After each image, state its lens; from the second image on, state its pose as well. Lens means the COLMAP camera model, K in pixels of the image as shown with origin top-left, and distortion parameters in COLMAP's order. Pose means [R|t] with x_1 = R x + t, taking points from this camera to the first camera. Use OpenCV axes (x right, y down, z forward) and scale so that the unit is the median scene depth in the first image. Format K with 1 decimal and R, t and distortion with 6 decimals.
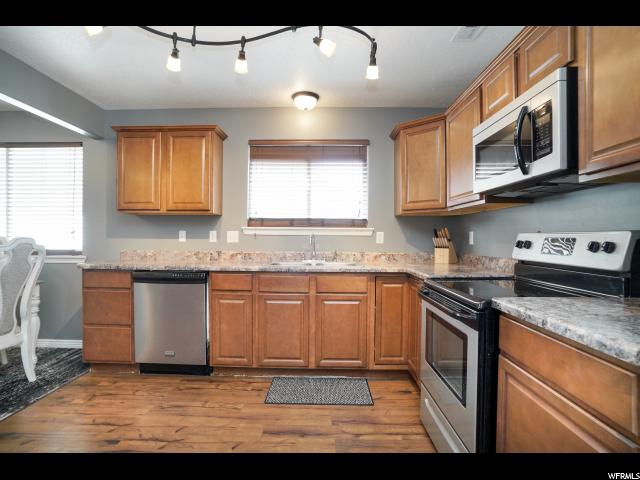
lens RADIAL K [[332.8, 0, 319.2], [0, 332.8, 239.2], [0, 0, 1]] dist [-0.069720, 0.038084]
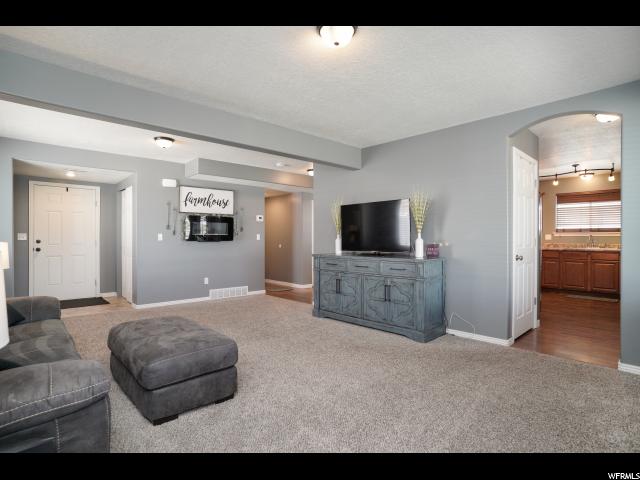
lens RADIAL K [[332.8, 0, 319.2], [0, 332.8, 239.2], [0, 0, 1]] dist [-0.069720, 0.038084]
pose [[0.689988, -0.004919, -0.723804, 0.276670], [0.001376, 0.999984, -0.005484, 0.017432], [0.723820, 0.002788, 0.689983, -1.742433]]
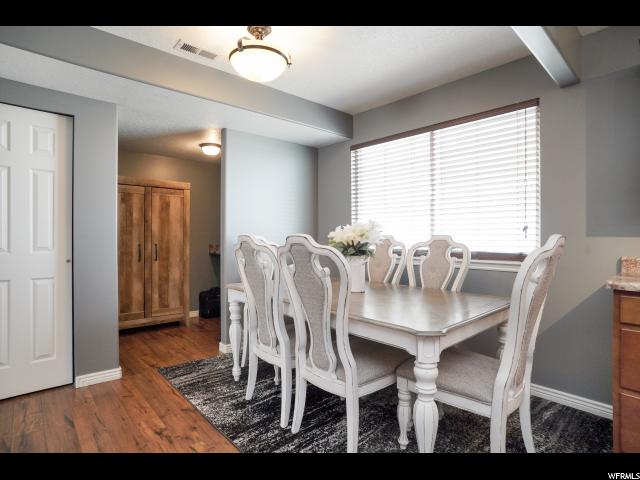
lens RADIAL K [[331.2, 0, 302.7], [0, 331.2, 238.1], [0, 0, 1]] dist [-0.068430, -0.000622]
pose [[0.681953, -0.003963, -0.731386, -0.608826], [0.002933, 0.999992, -0.002683, 0.000123], [0.731391, -0.000316, 0.681959, 0.172569]]
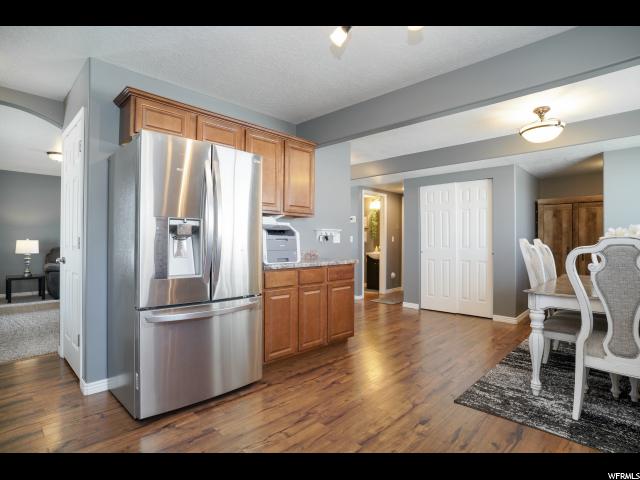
lens RADIAL K [[332.8, 0, 319.2], [0, 332.8, 239.2], [0, 0, 1]] dist [-0.069720, 0.038084]
pose [[-0.685198, -0.015825, -0.728185, 0.096156], [-0.011137, 0.999875, -0.011249, 0.011113], [0.728272, 0.000402, -0.685288, 0.732231]]
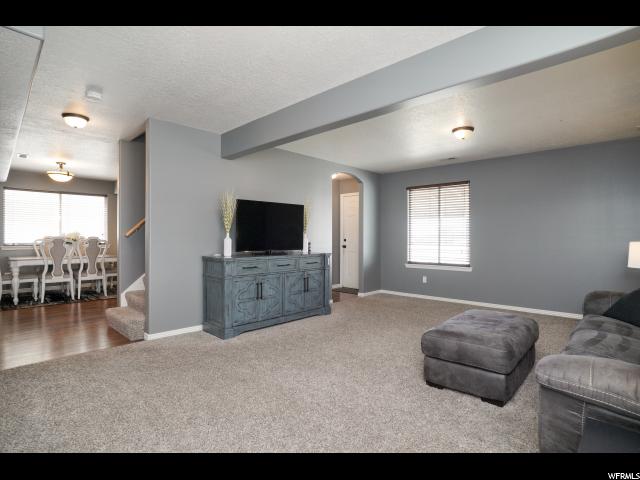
lens RADIAL K [[332.8, 0, 319.2], [0, 332.8, 239.2], [0, 0, 1]] dist [-0.069720, 0.038084]
pose [[0.679311, -0.007644, 0.733811, -1.463163], [0.006287, 0.999970, 0.004596, 0.007803], [-0.733824, 0.001491, 0.679338, -1.733543]]
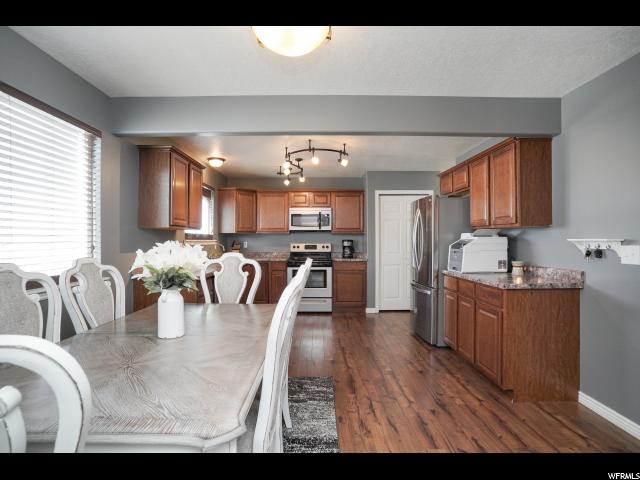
lens RADIAL K [[332.8, 0, 319.2], [0, 332.8, 239.2], [0, 0, 1]] dist [-0.069720, 0.038084]
pose [[-0.023346, -0.005460, 0.999713, -1.590659], [0.002694, 0.999981, 0.005525, -0.046795], [-0.999724, 0.002822, -0.023330, 0.514801]]
